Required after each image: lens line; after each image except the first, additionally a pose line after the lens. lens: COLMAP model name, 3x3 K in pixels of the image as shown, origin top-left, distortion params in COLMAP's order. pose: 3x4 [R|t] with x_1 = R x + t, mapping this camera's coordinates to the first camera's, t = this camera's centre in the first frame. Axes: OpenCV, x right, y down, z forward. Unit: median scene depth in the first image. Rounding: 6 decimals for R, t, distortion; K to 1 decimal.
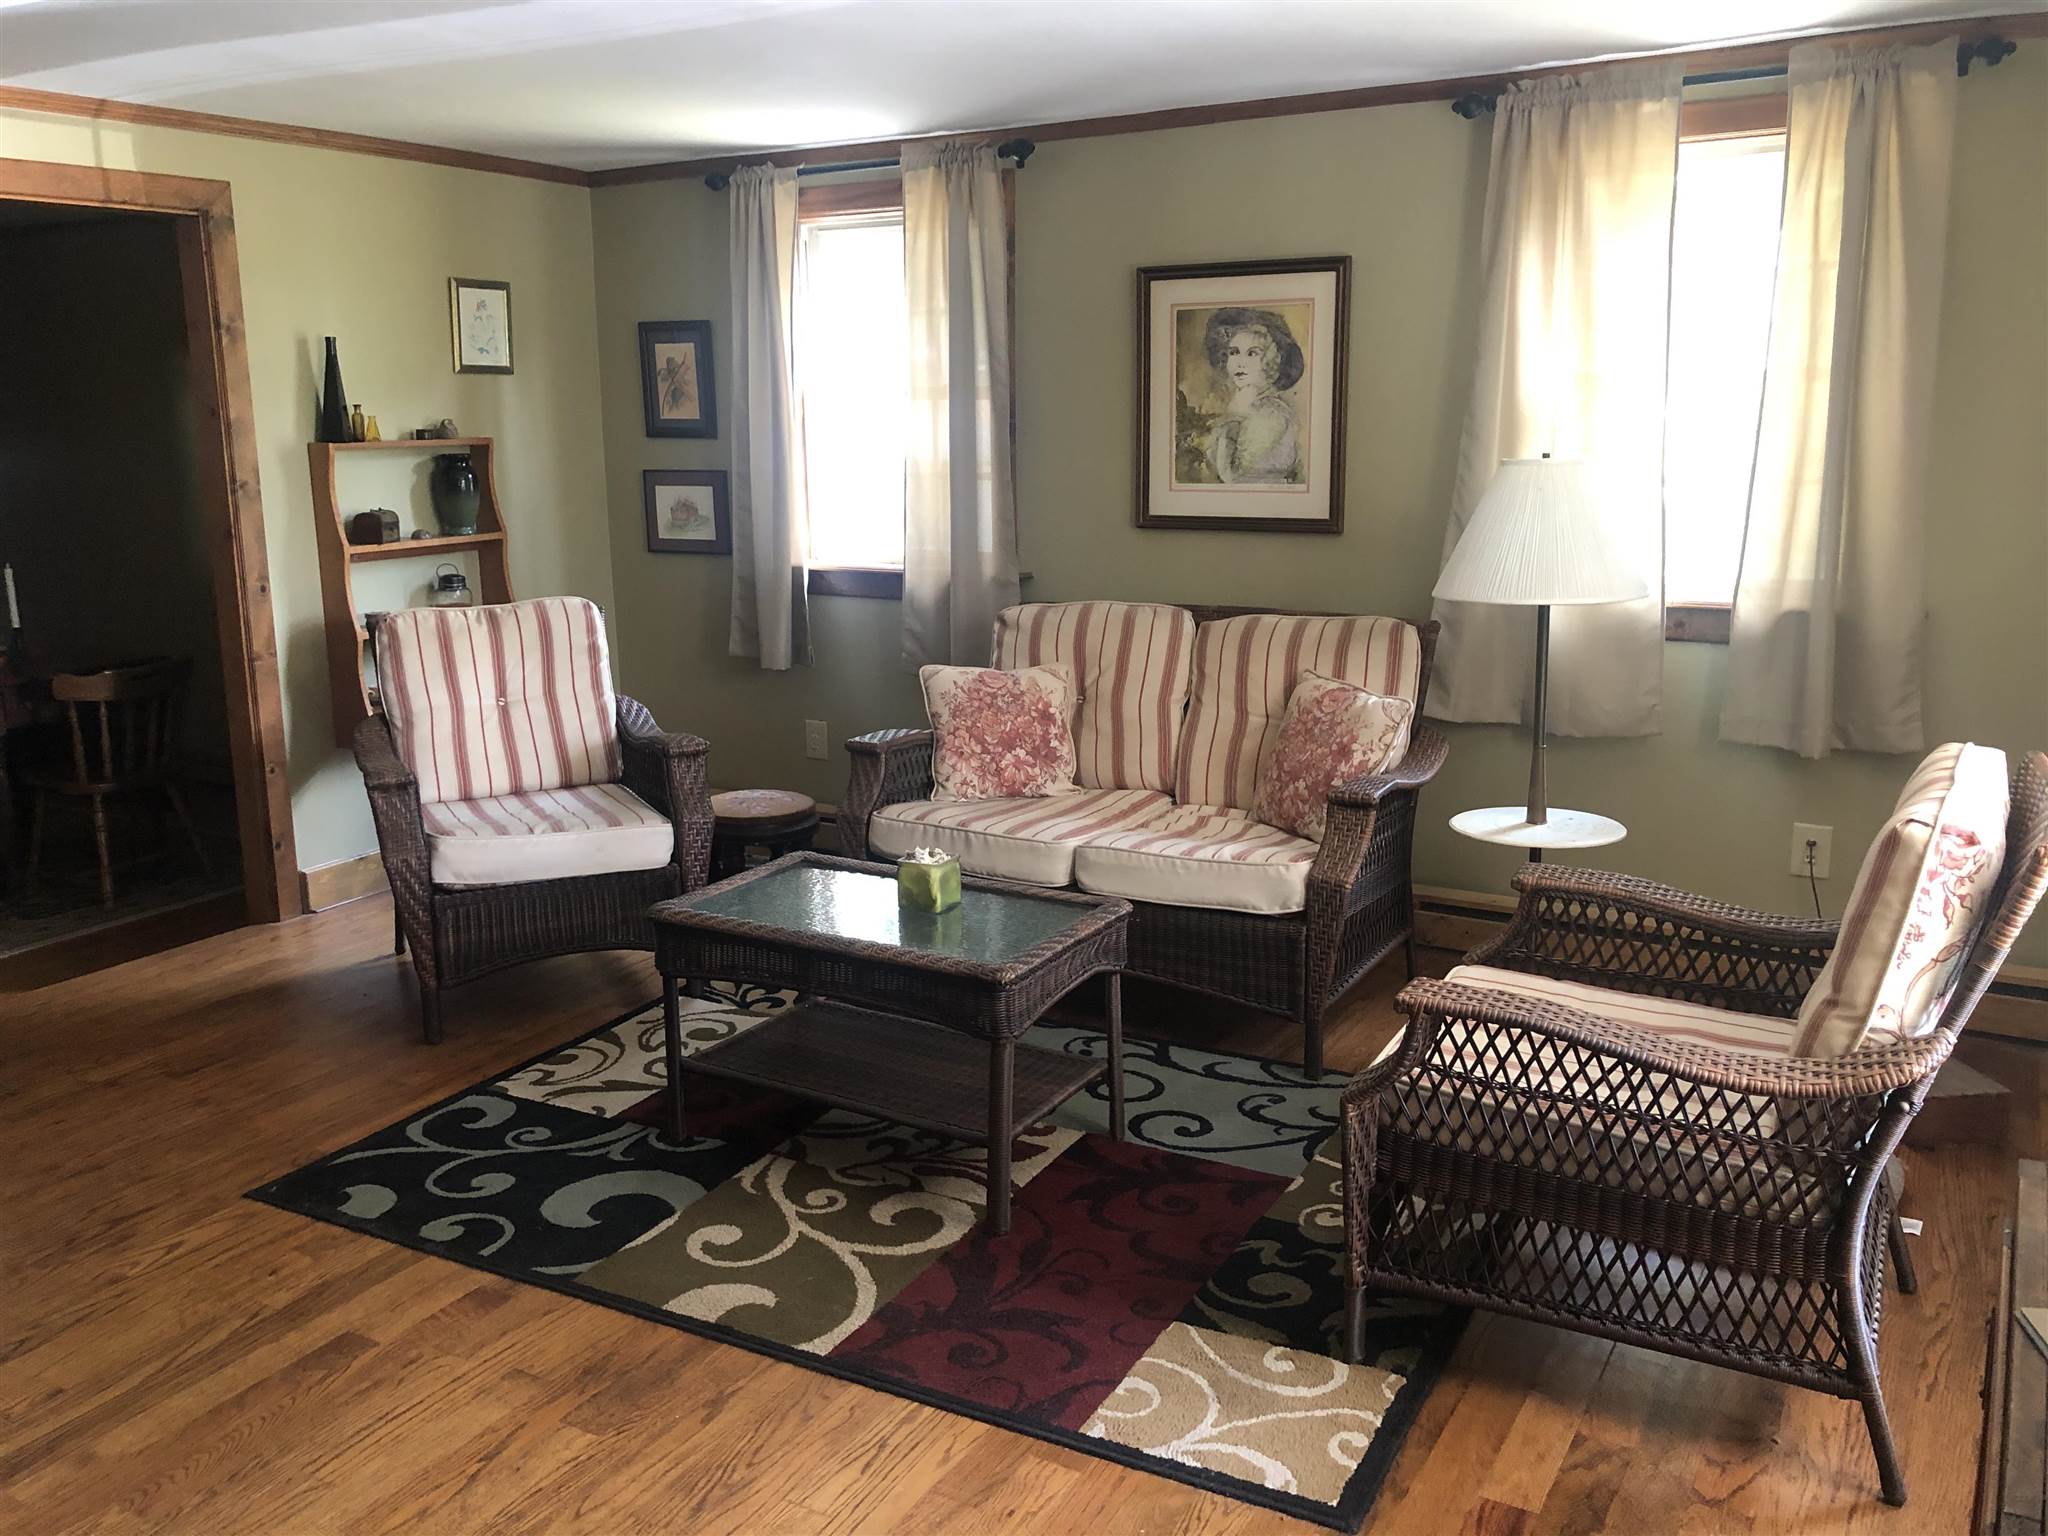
lens RADIAL K [[1668.6, 0, 1065.7], [0, 1668.6, 761.9], [0, 0, 1]] dist [0.007390, -0.001245]
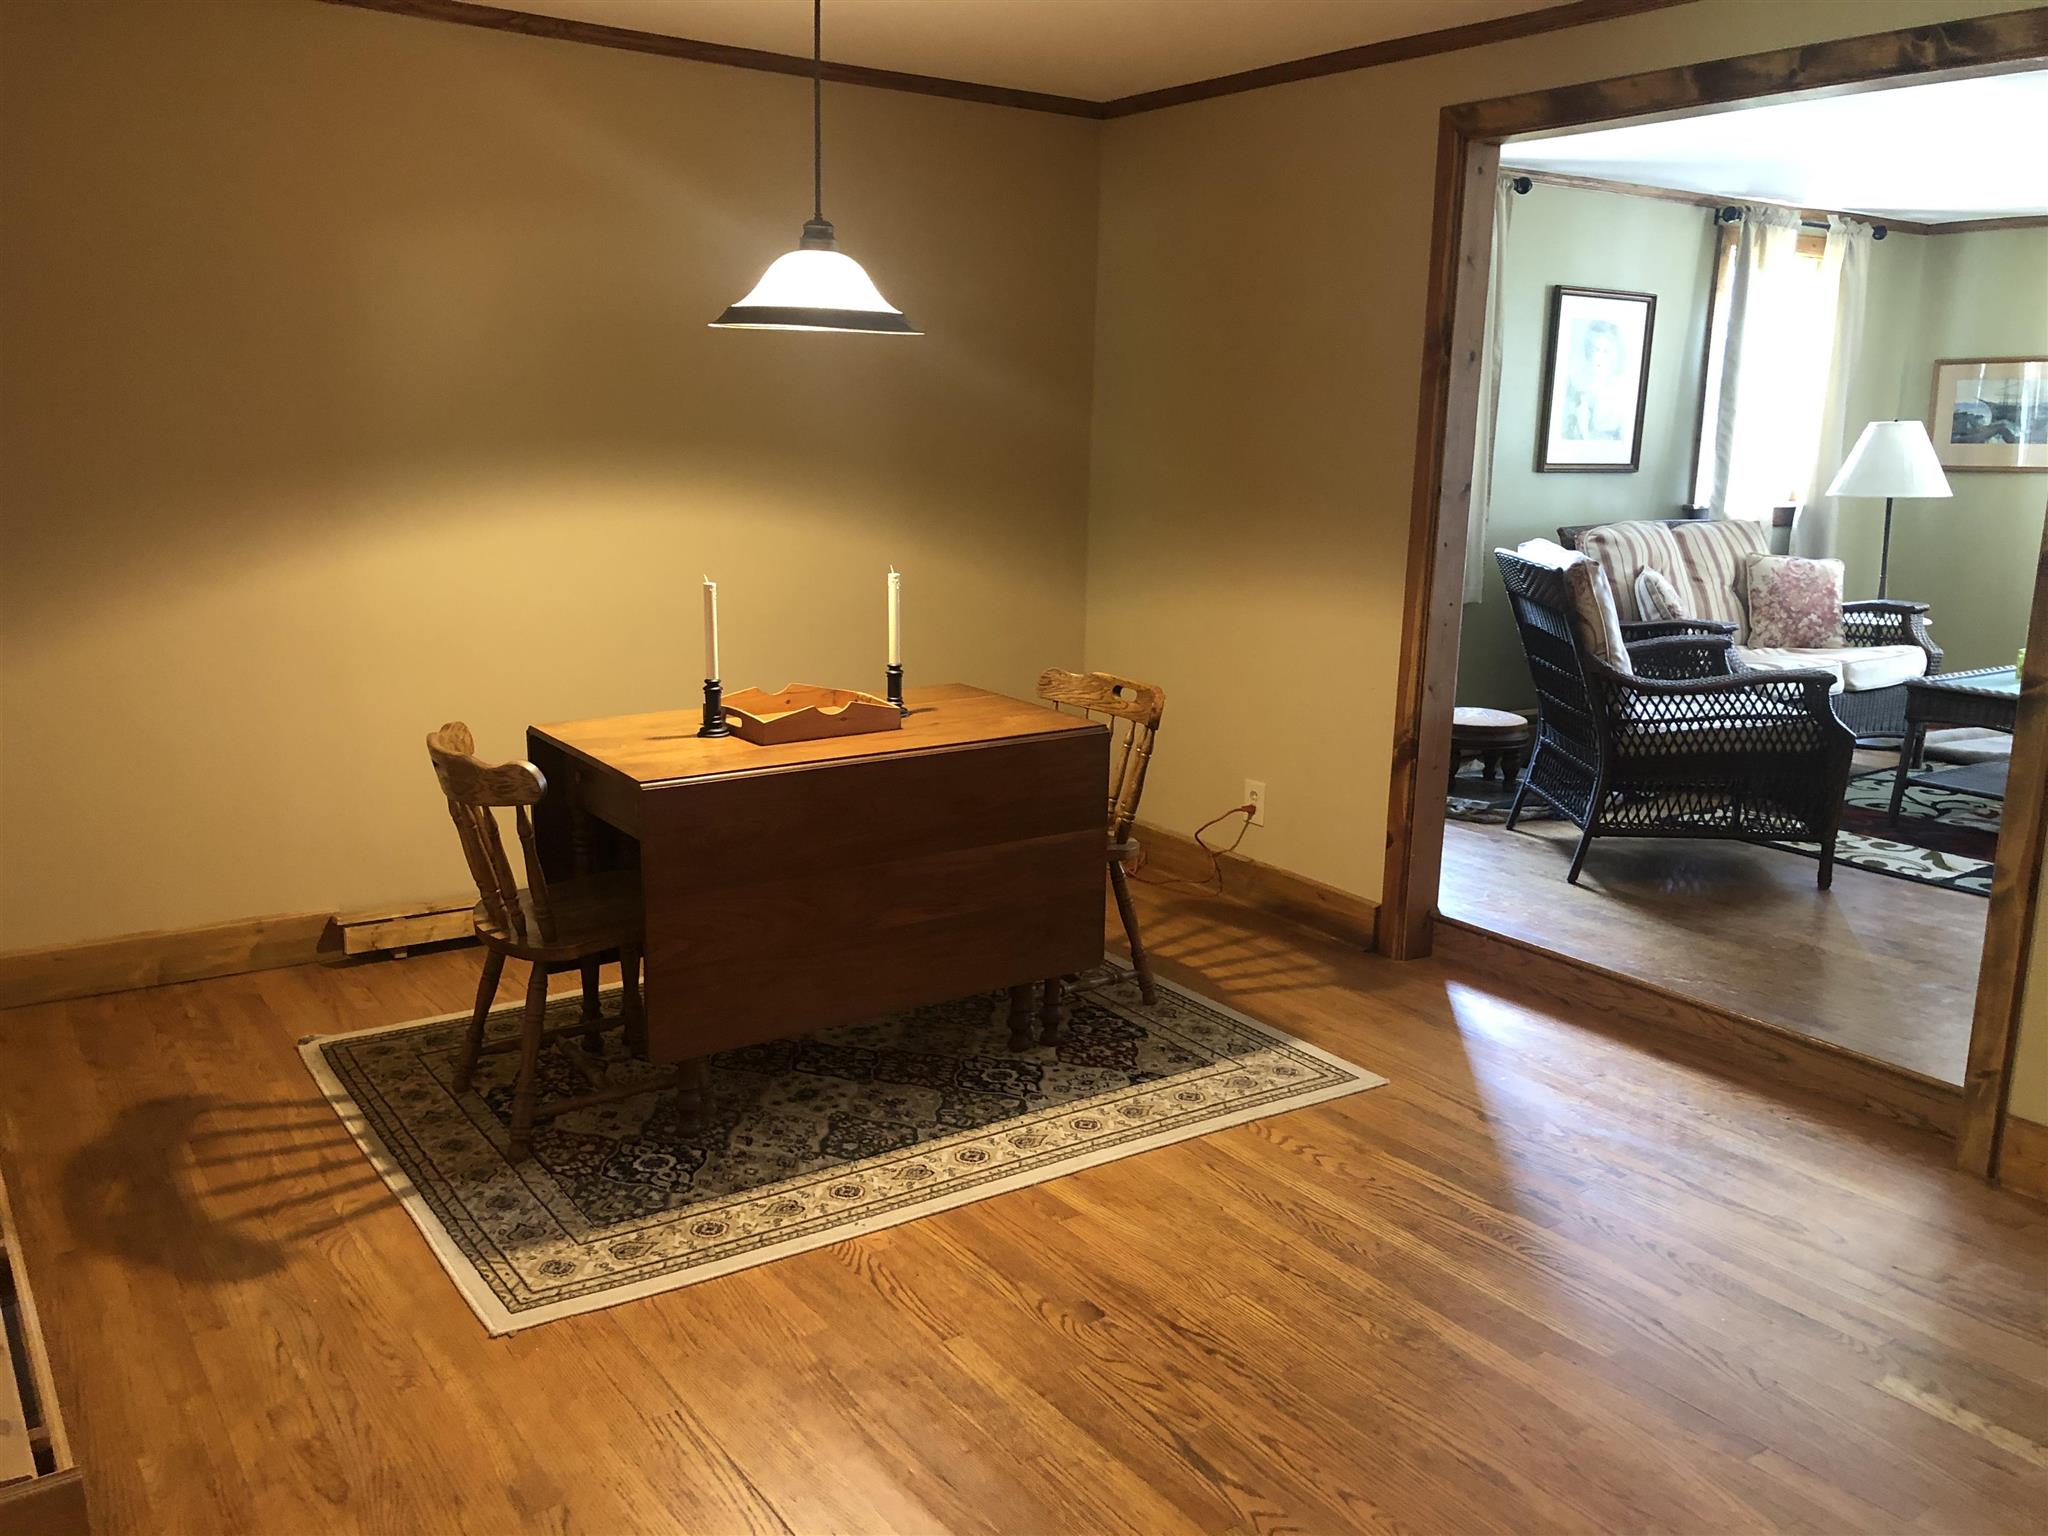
lens RADIAL K [[1668.6, 0, 1065.7], [0, 1668.6, 761.9], [0, 0, 1]] dist [0.007390, -0.001245]
pose [[0.399294, -0.169829, 0.900956, -1.509671], [0.152328, 0.981324, 0.117468, -0.137773], [-0.904080, 0.090336, 0.417707, 0.865421]]
